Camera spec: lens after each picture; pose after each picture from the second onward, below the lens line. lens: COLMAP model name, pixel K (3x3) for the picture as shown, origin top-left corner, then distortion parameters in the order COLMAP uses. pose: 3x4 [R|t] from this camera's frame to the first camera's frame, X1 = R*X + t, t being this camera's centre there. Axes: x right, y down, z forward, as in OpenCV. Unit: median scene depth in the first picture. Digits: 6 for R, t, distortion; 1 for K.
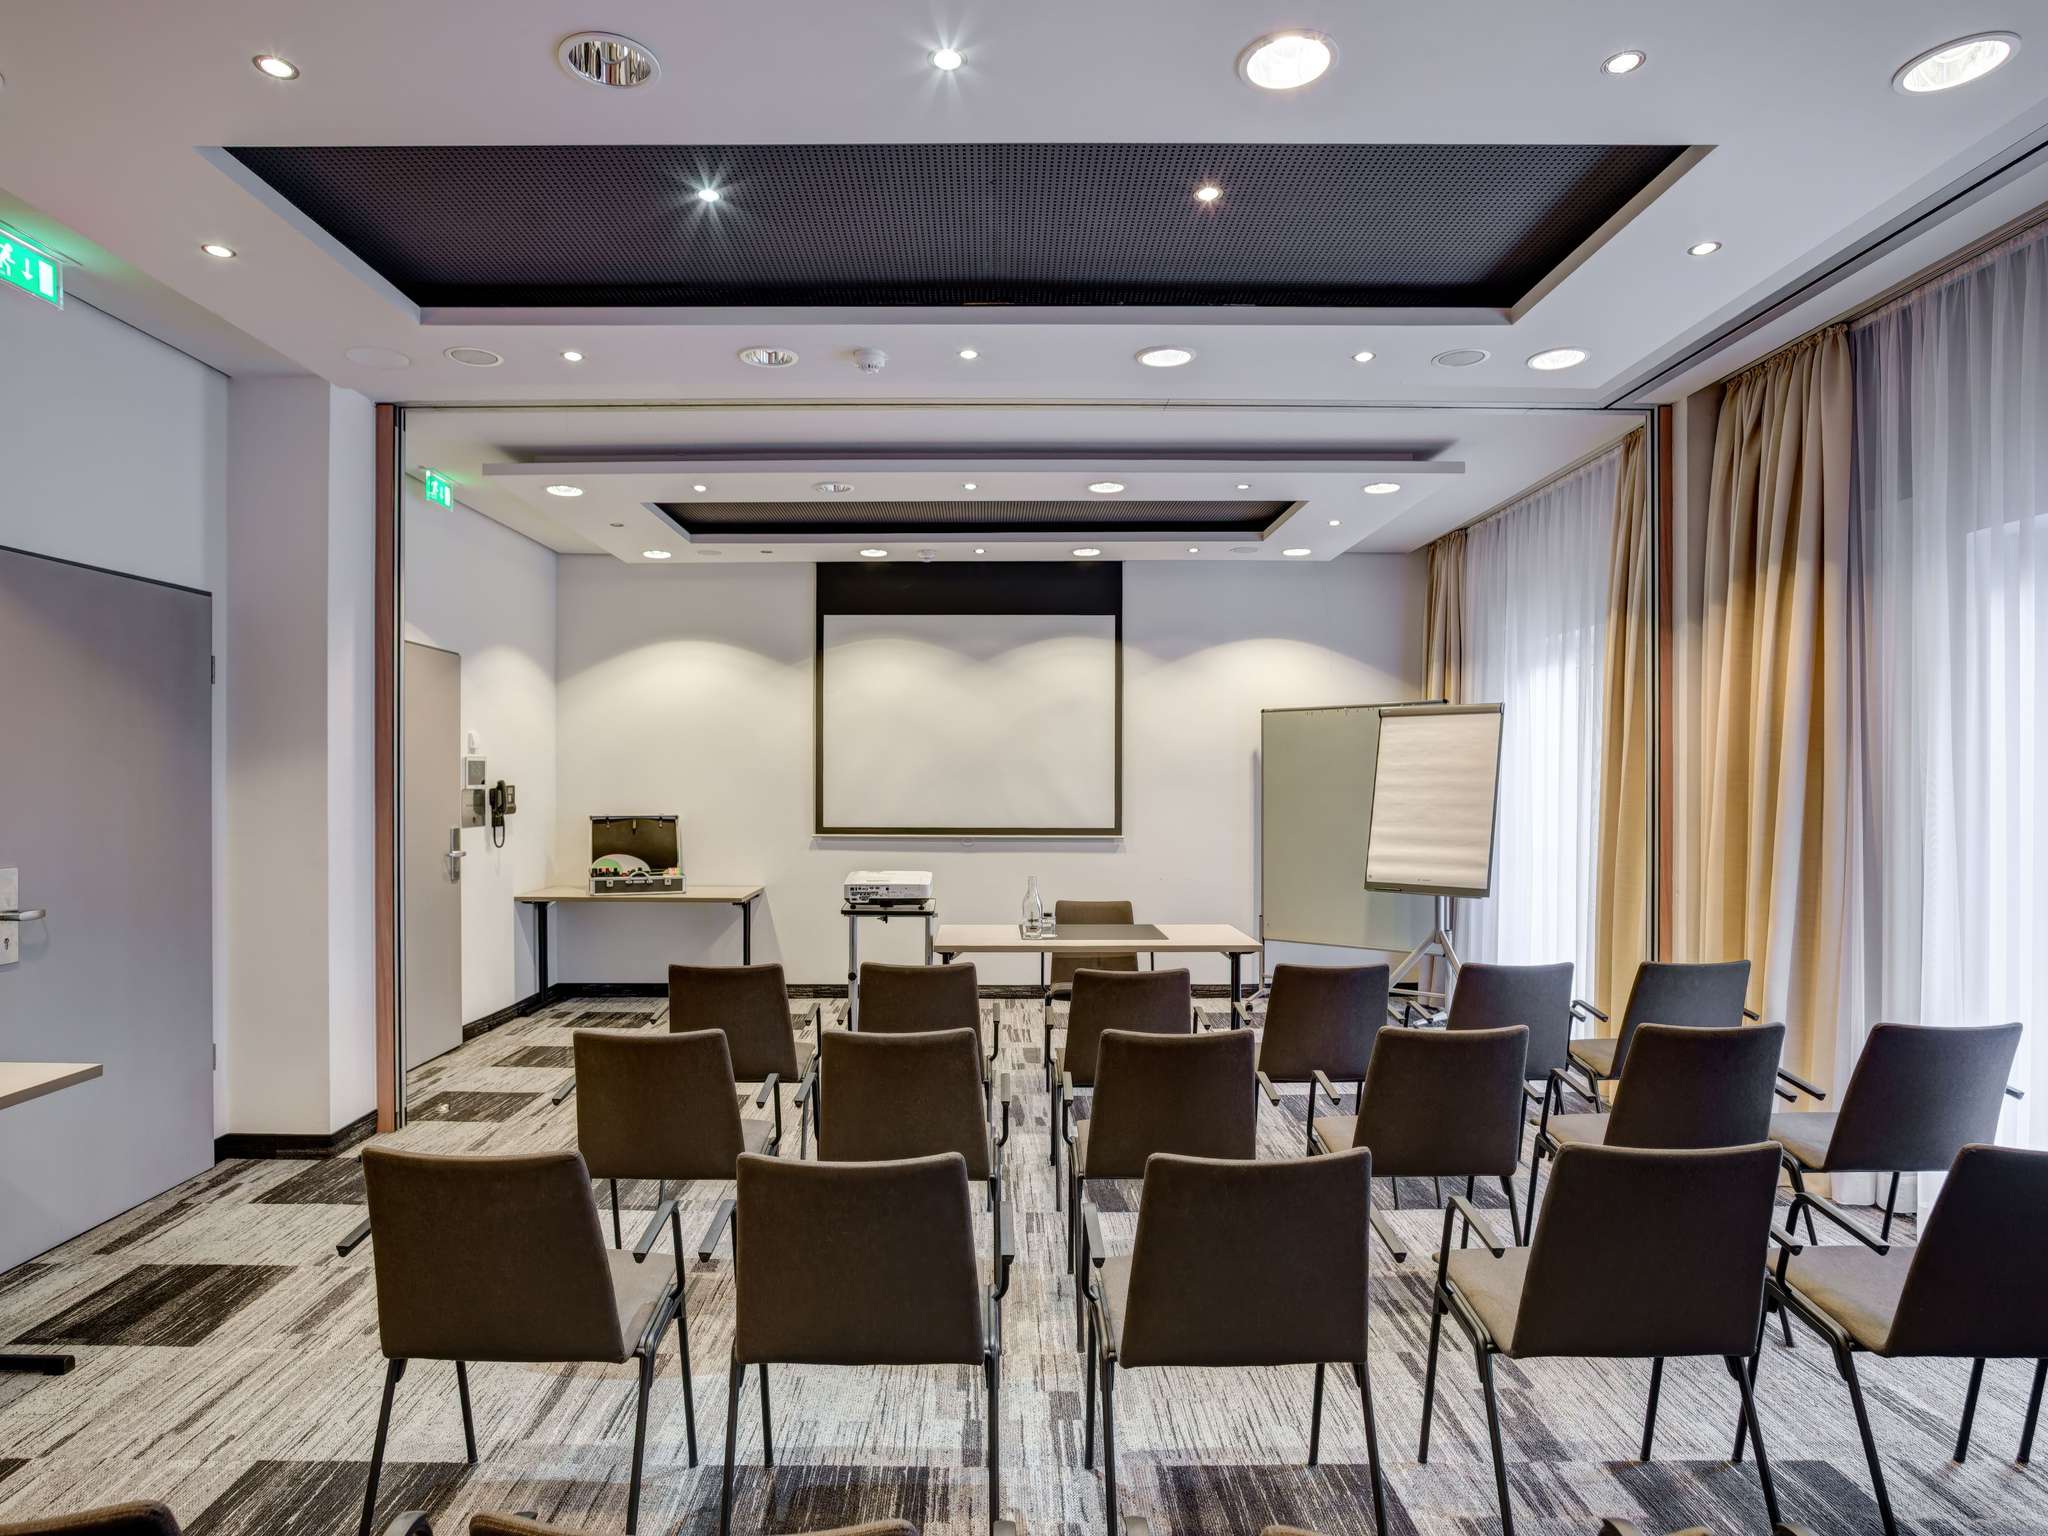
lens RADIAL K [[1175.4, 0, 1024.0], [0, 1175.4, 768.0], [0, 0, 1]] dist [-0.029088, 0.001291]
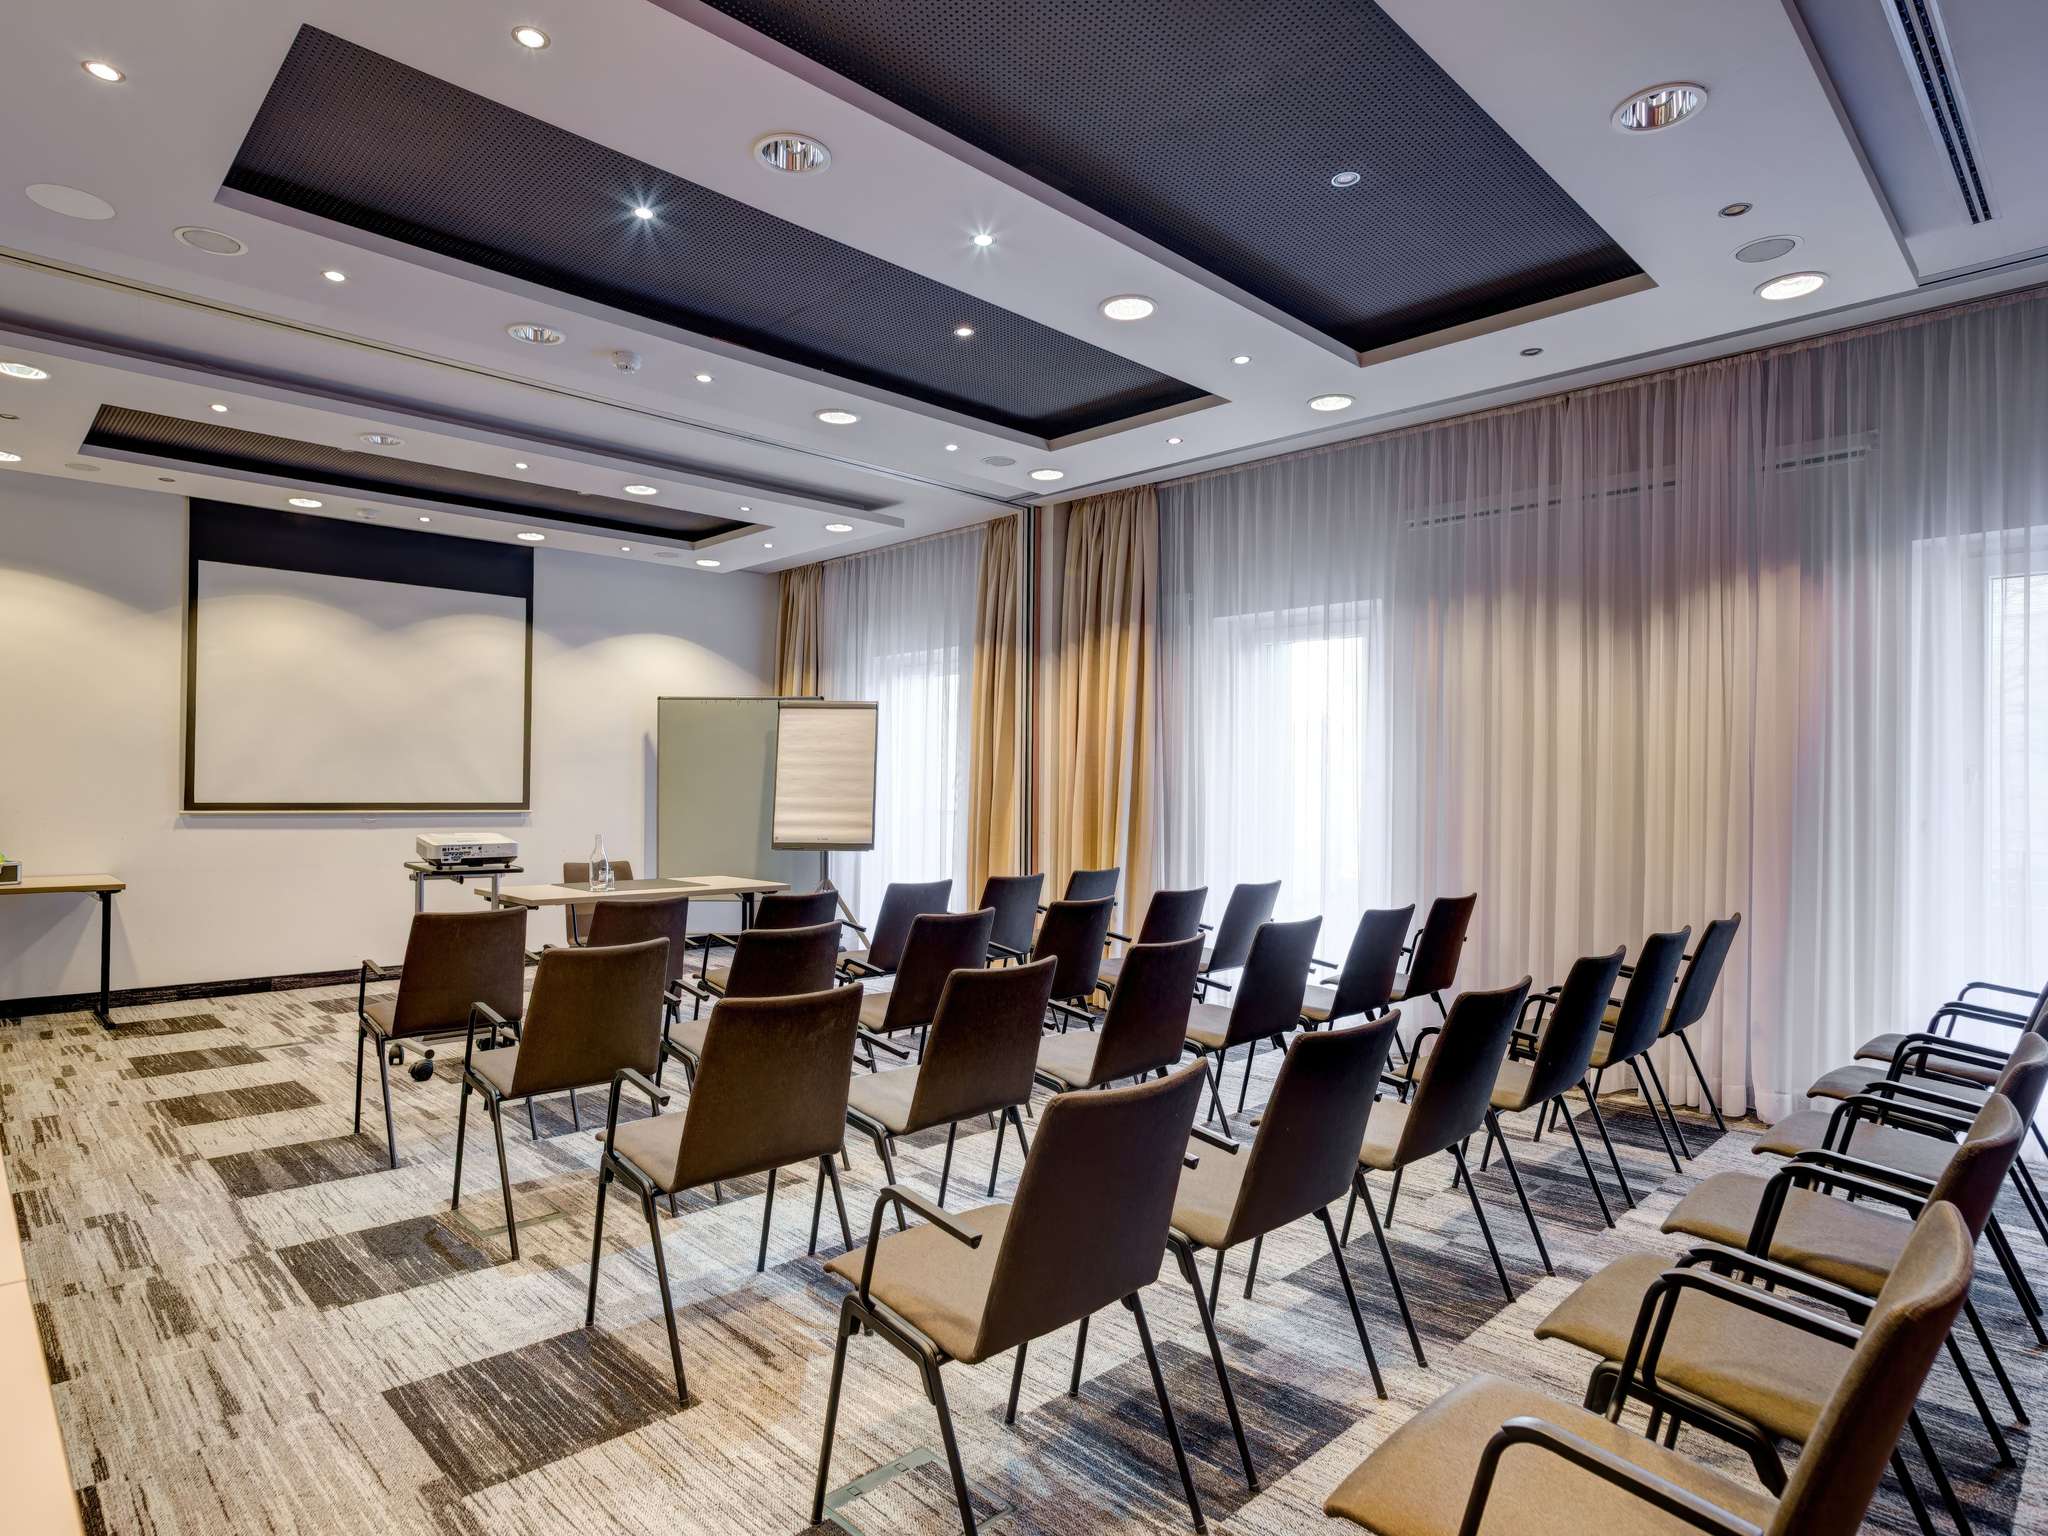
lens RADIAL K [[1140.0, 0, 1007.4], [0, 1140.0, 795.2], [0, 0, 1]] dist [-0.027881, 0.002264]
pose [[0.723579, -0.000194, 0.690242, -0.375532], [-0.014897, 0.999763, 0.015898, 0.027073], [-0.690081, -0.021785, 0.723404, -0.028390]]
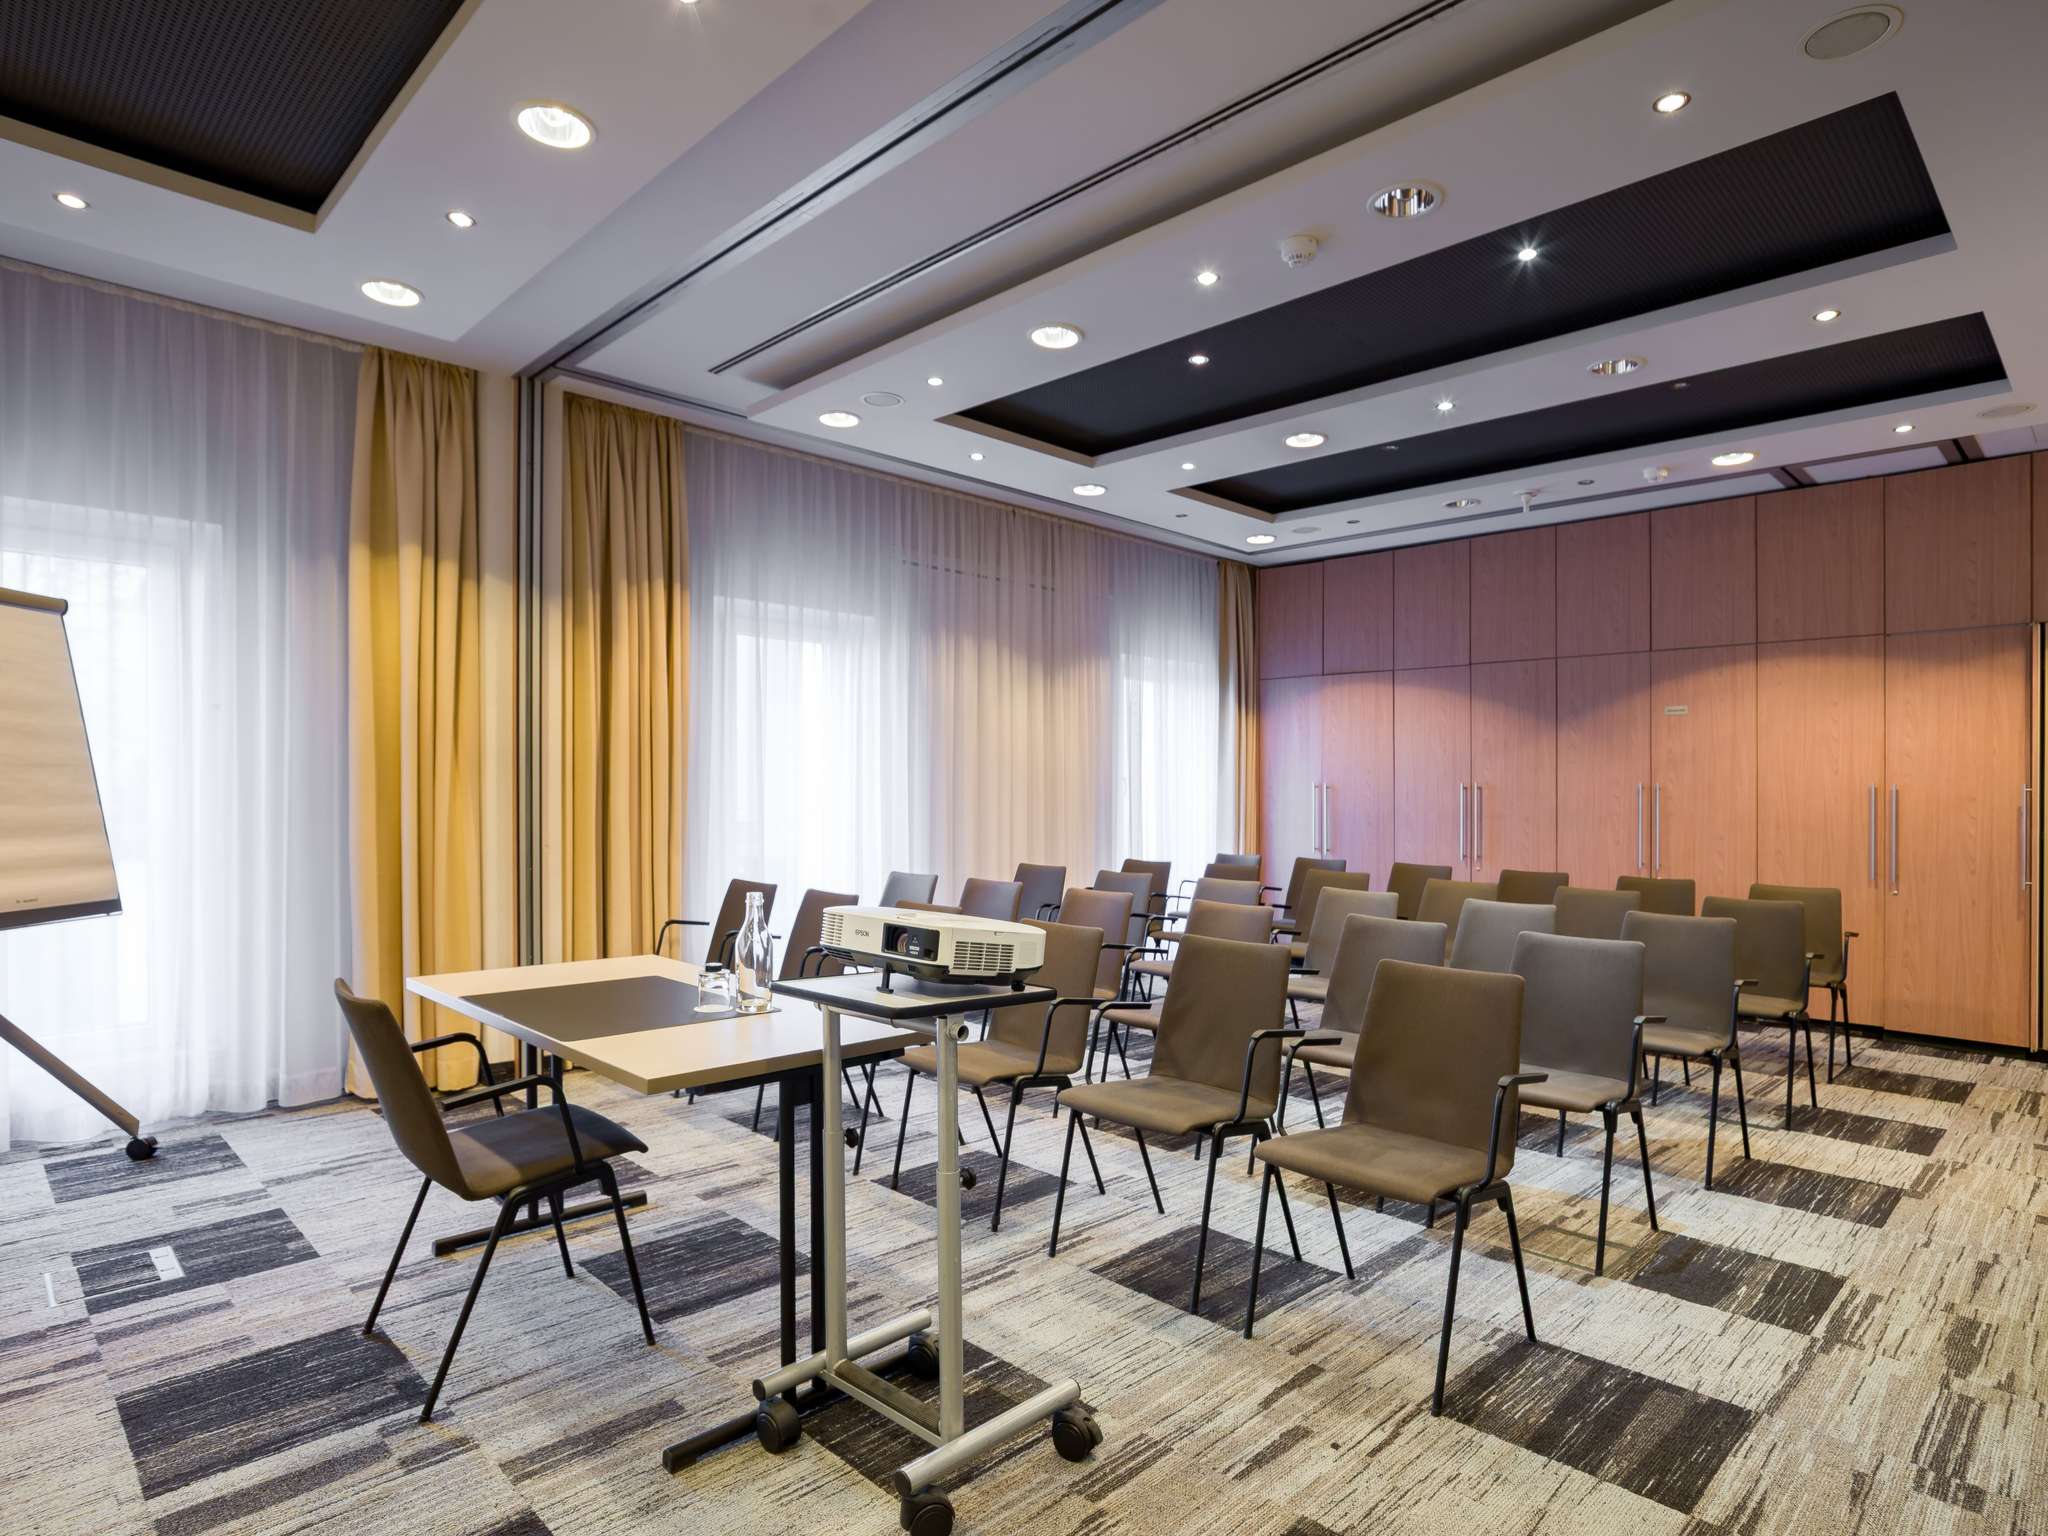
lens RADIAL K [[1140.0, 0, 1007.4], [0, 1140.0, 795.2], [0, 0, 1]] dist [-0.027881, 0.002264]
pose [[-0.685943, -0.007482, 0.727617, -0.365041], [-0.013962, 0.999898, -0.002880, 0.043058], [-0.727521, -0.012134, -0.685978, 1.065927]]
